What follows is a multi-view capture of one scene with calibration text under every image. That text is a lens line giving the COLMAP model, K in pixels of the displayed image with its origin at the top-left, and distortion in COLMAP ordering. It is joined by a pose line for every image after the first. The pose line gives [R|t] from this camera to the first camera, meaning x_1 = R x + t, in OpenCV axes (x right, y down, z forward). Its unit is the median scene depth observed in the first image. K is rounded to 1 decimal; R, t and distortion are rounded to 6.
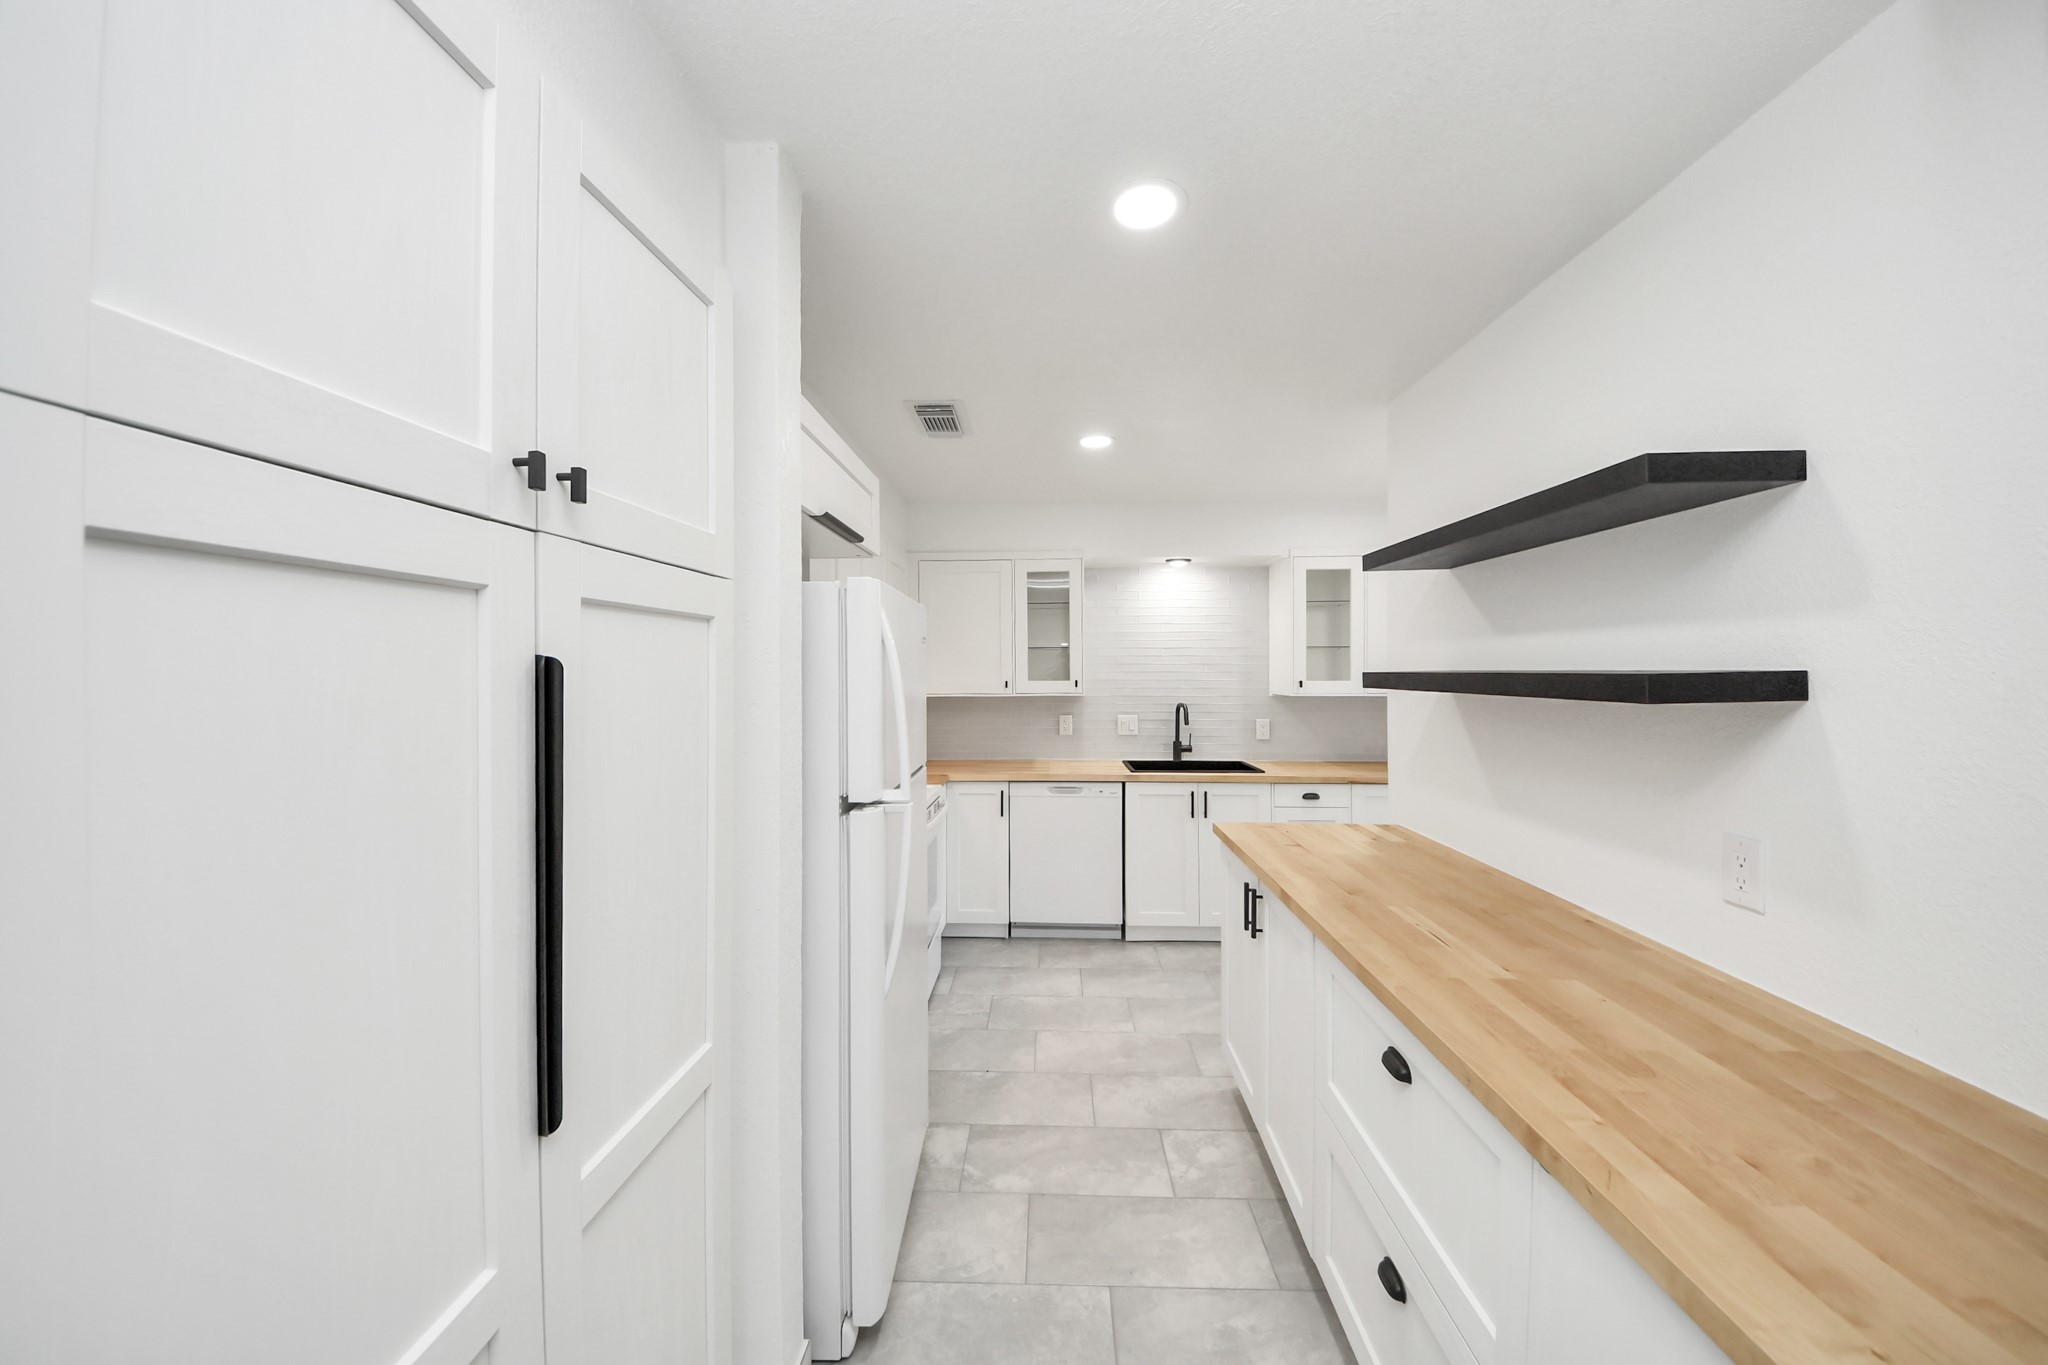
lens RADIAL K [[725.7, 0, 1004.4], [0, 725.7, 667.4], [0, 0, 1]] dist [0.038167, -0.028951]
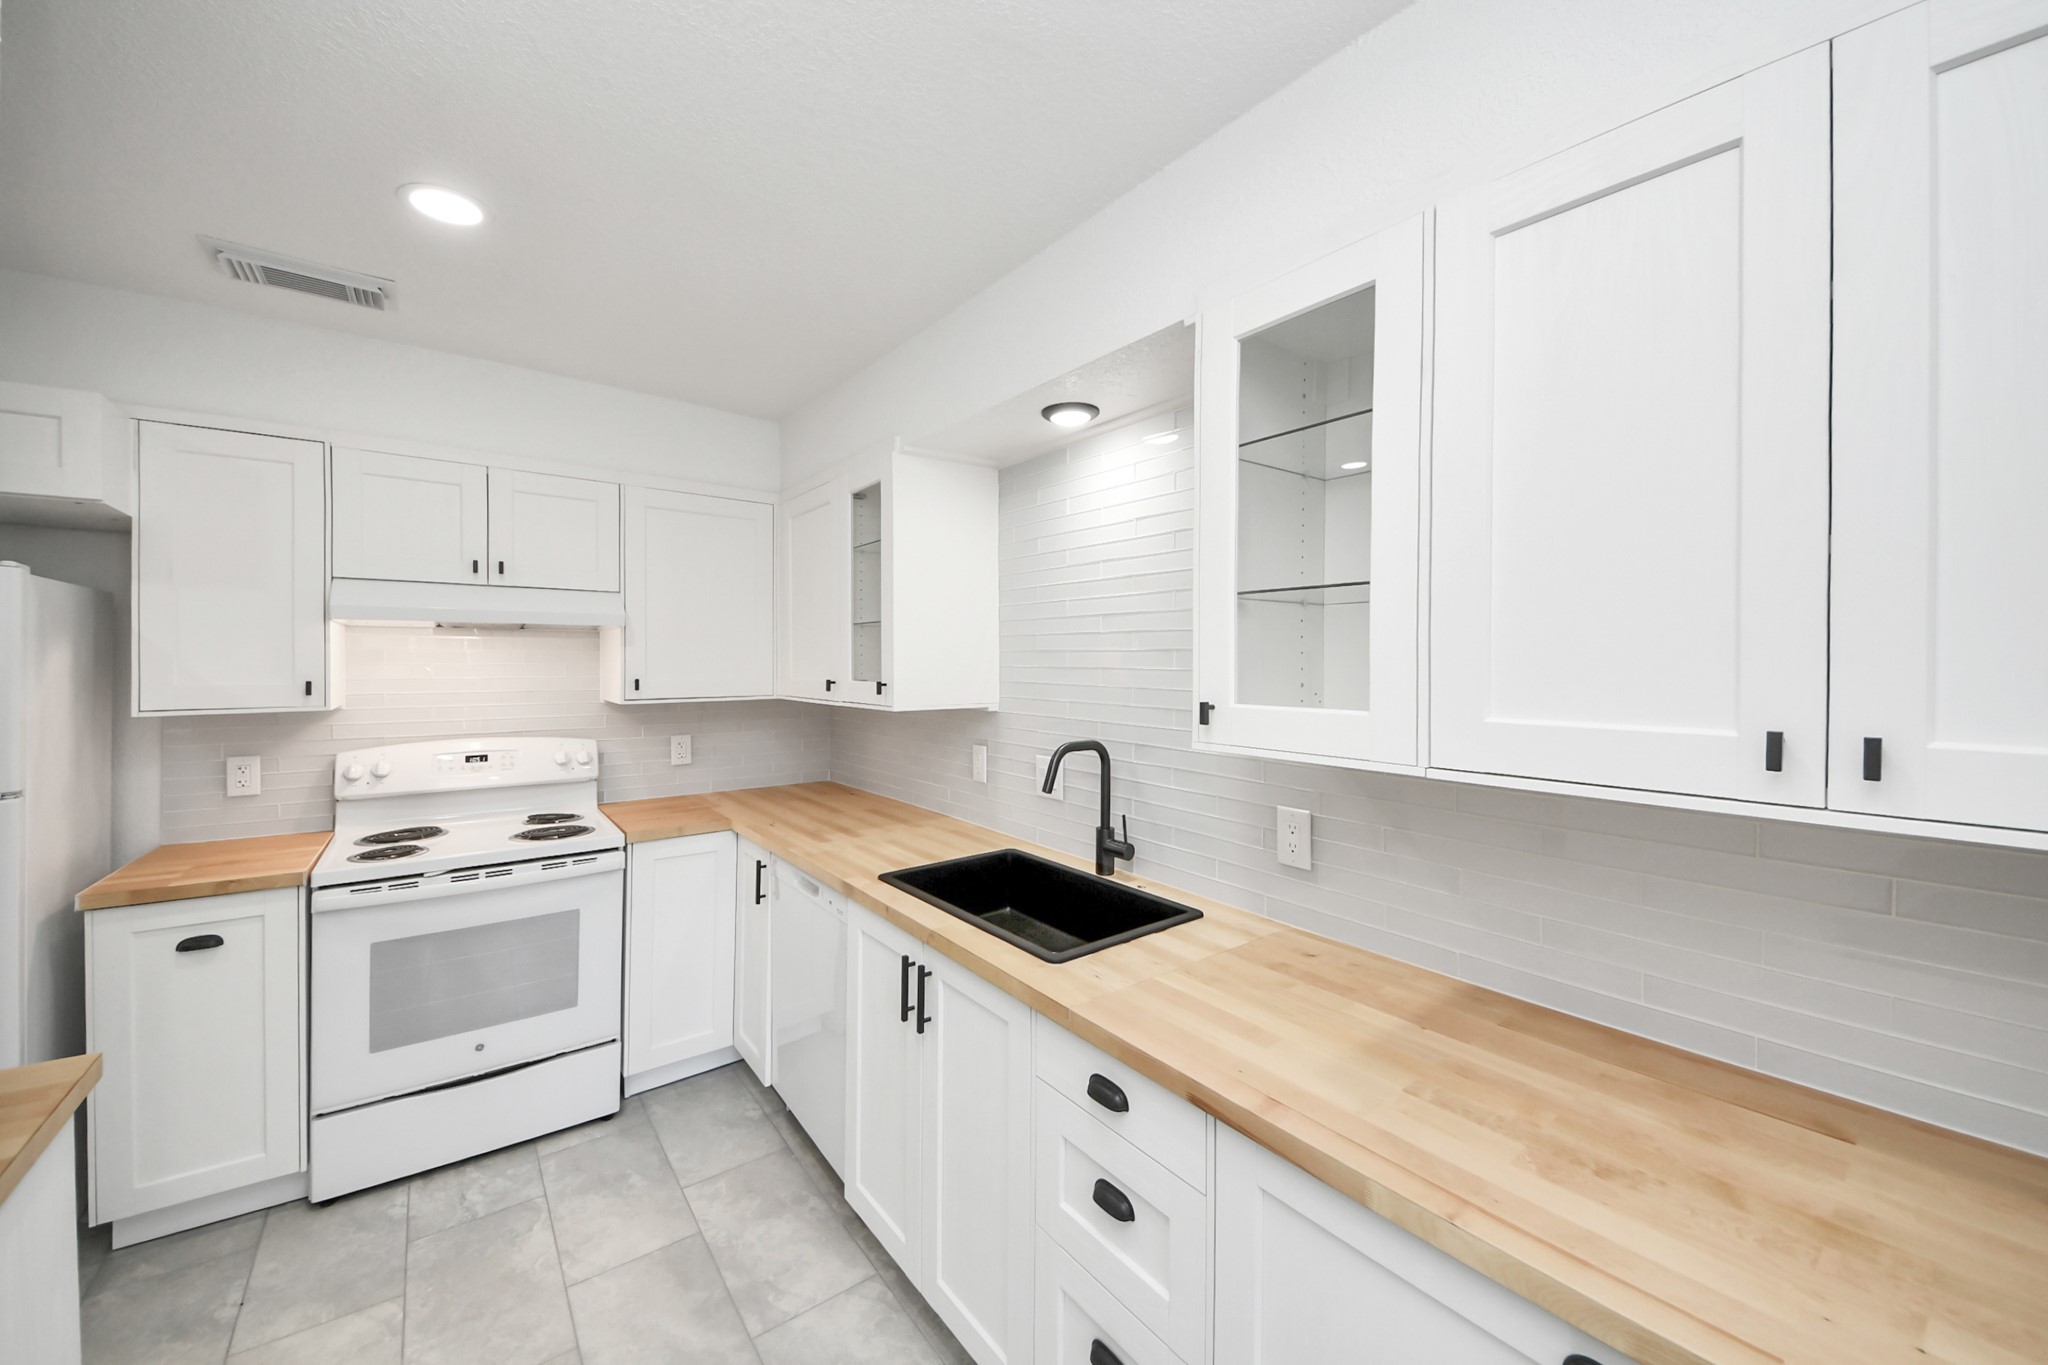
lens RADIAL K [[776.0, 0, 1015.1], [0, 776.0, 665.3], [0, 0, 1]] dist [0.031233, -0.020844]
pose [[0.648638, 0.009584, -0.761037, 0.931438], [-0.002436, 0.999942, 0.010516, 0.000044], [0.761093, -0.004967, 0.648624, 1.113912]]
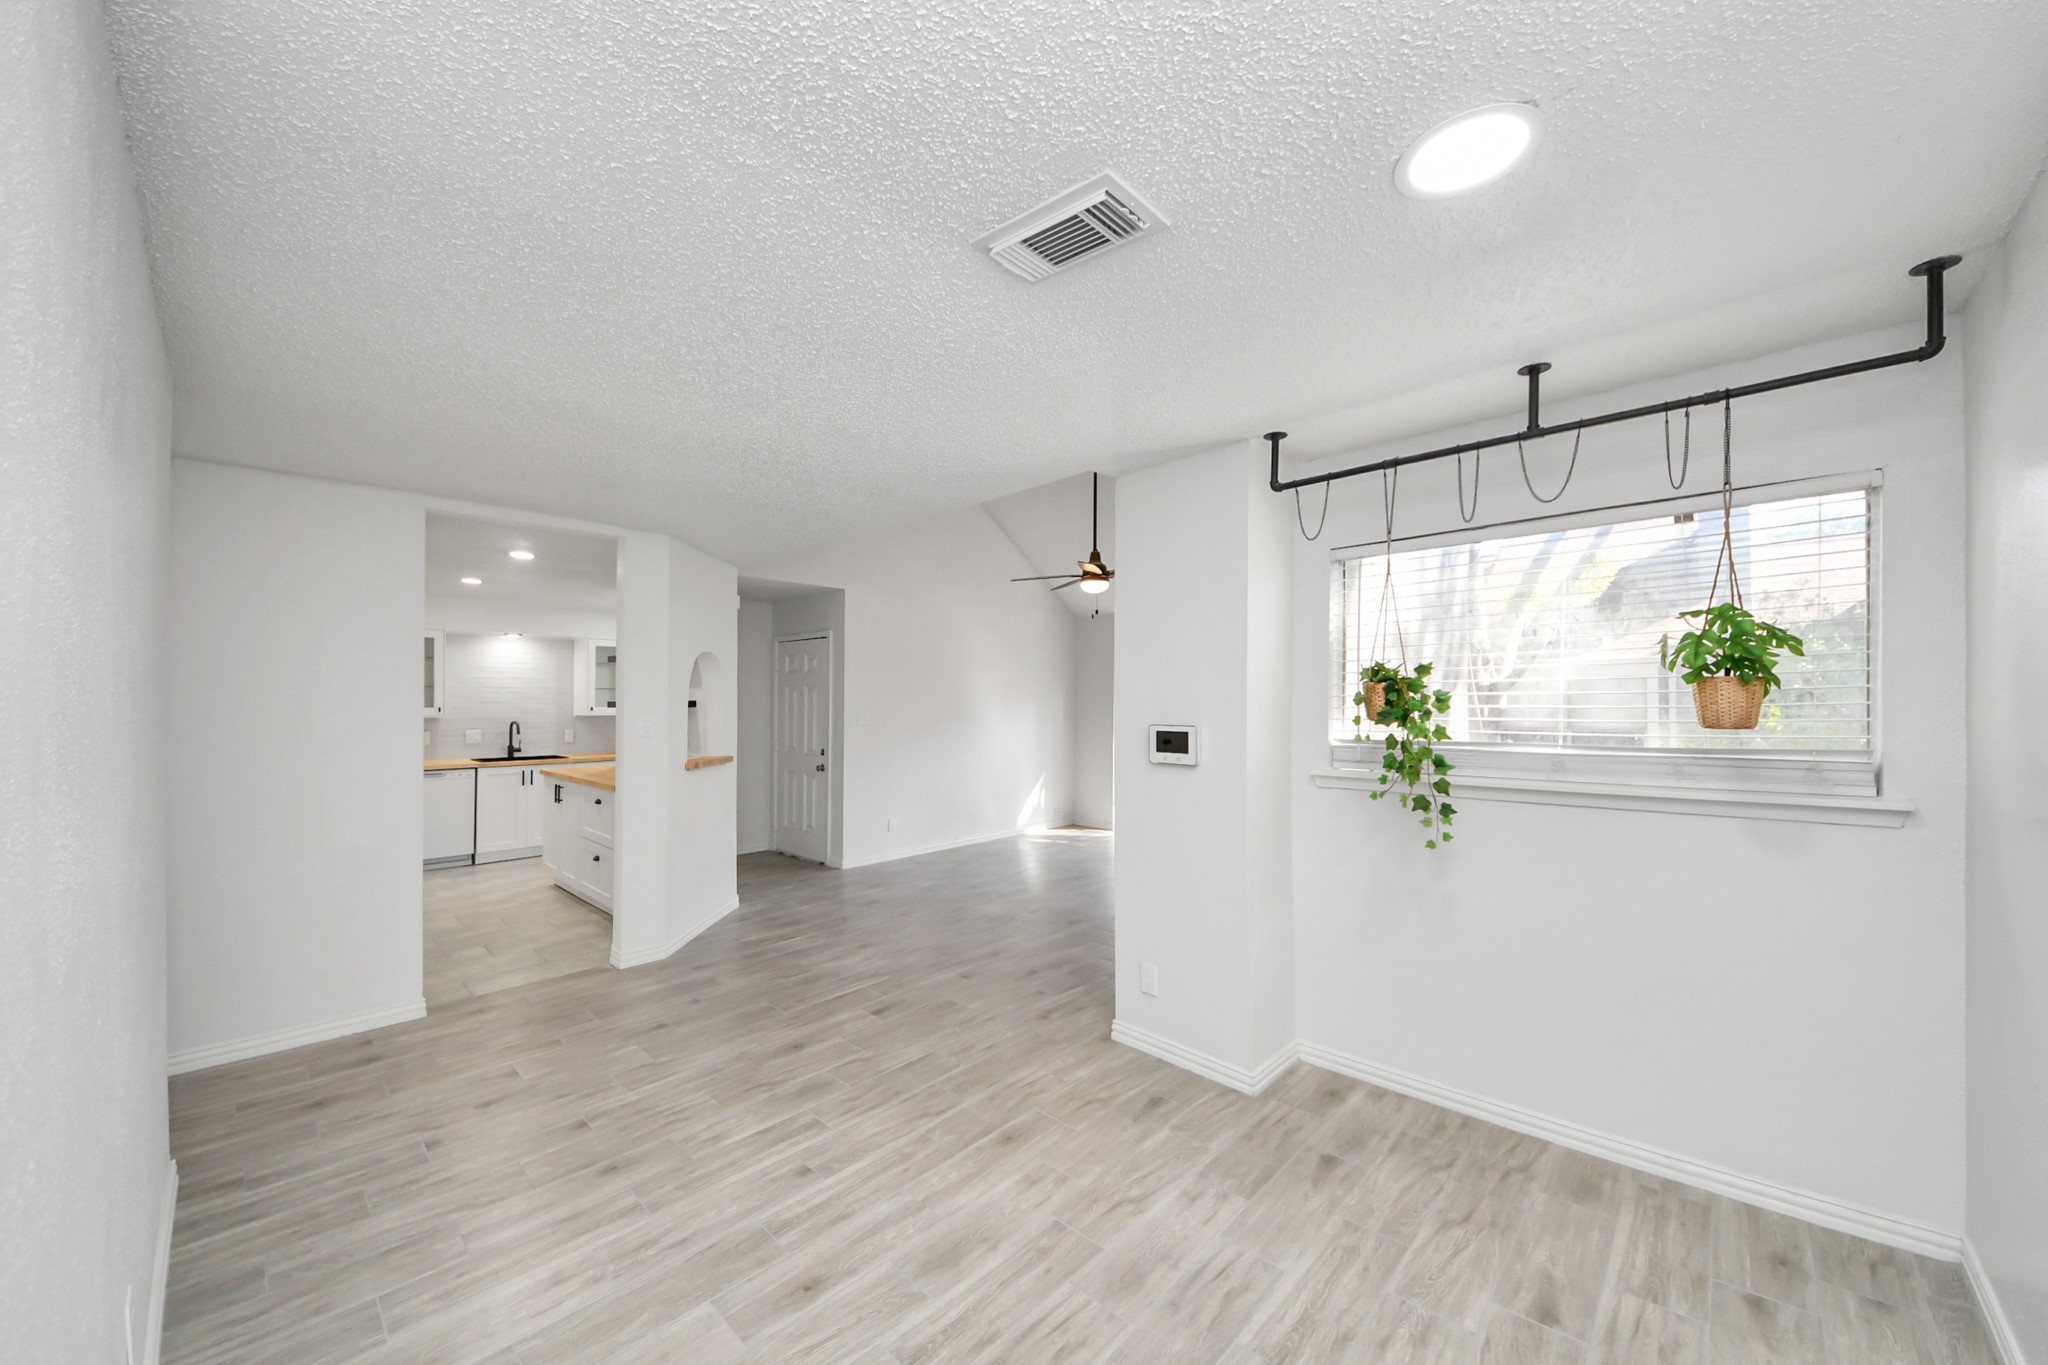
lens RADIAL K [[768.7, 0, 1016.8], [0, 768.7, 681.3], [0, 0, 1]] dist [0.008350, -0.010129]
pose [[0.652439, 0.019283, 0.757595, -0.539195], [-0.000459, 0.999686, -0.025049, 0.002781], [-0.757841, 0.015995, 0.652244, -1.599307]]
